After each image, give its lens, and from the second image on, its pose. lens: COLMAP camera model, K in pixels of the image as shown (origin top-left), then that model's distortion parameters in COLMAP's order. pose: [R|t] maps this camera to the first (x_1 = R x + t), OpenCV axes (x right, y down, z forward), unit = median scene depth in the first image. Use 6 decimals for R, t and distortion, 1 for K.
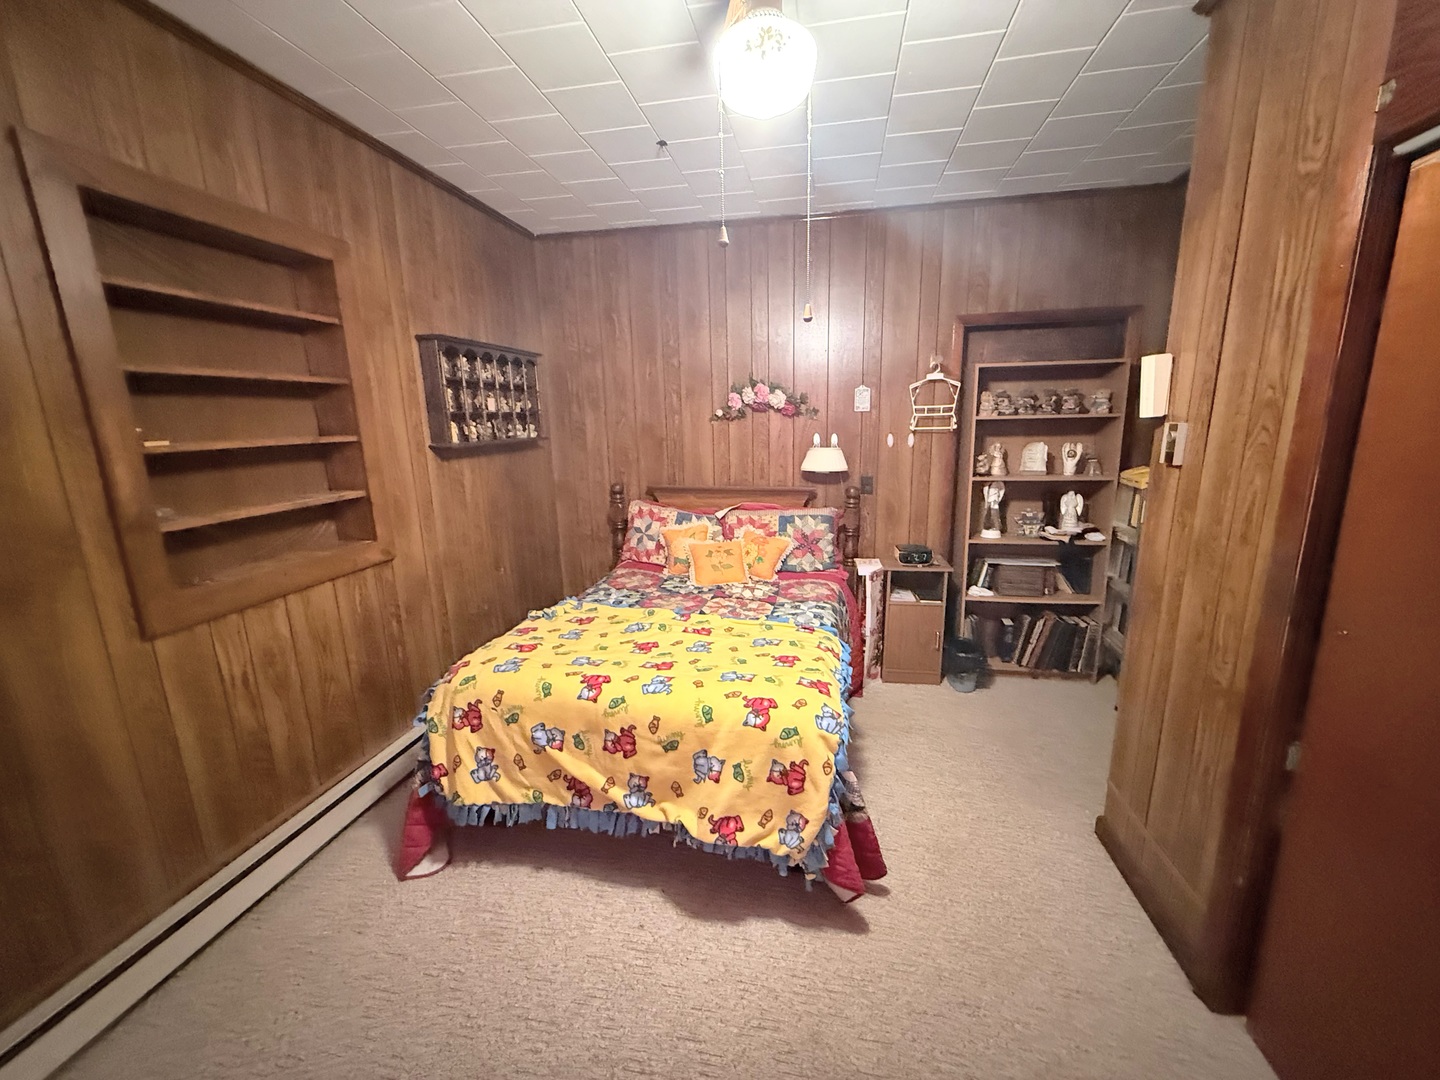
lens RADIAL K [[573.1, 0, 722.6], [0, 573.1, 539.0], [0, 0, 1]] dist [0.002181, -0.000494]
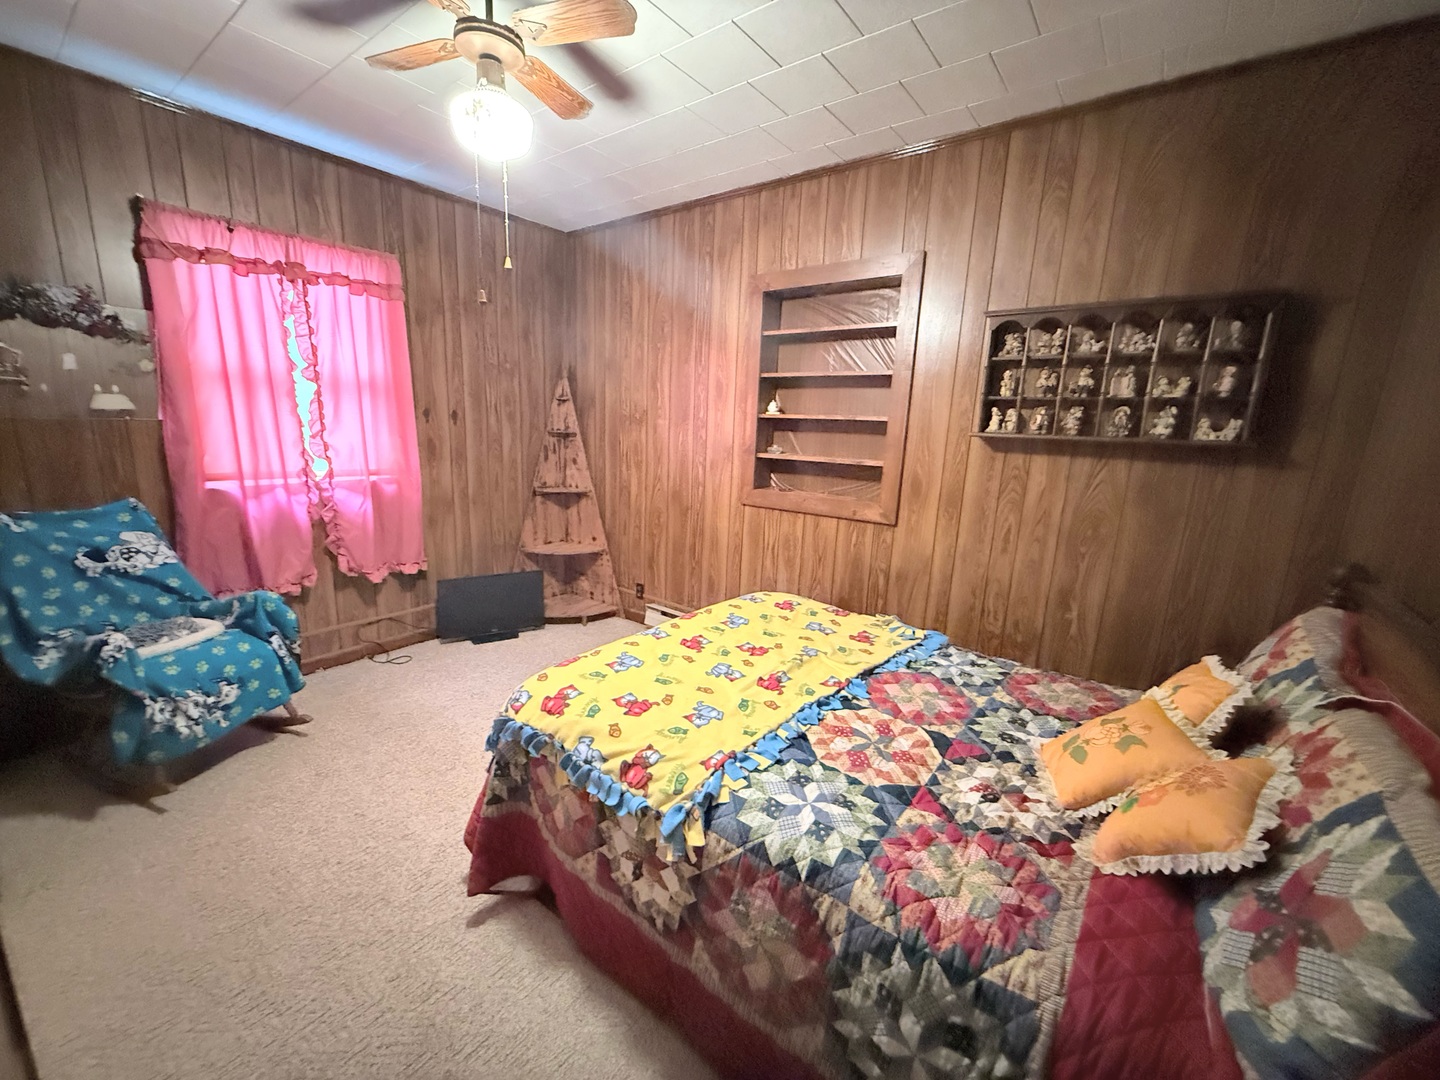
lens RADIAL K [[573.1, 0, 721.2], [0, 573.1, 546.0], [0, 0, 1]] dist [0.002181, -0.000494]
pose [[-0.452306, 0.187524, -0.871925, 0.525685], [-0.218202, 0.924666, 0.312058, -0.187866], [0.864758, 0.331402, -0.377314, 1.018654]]
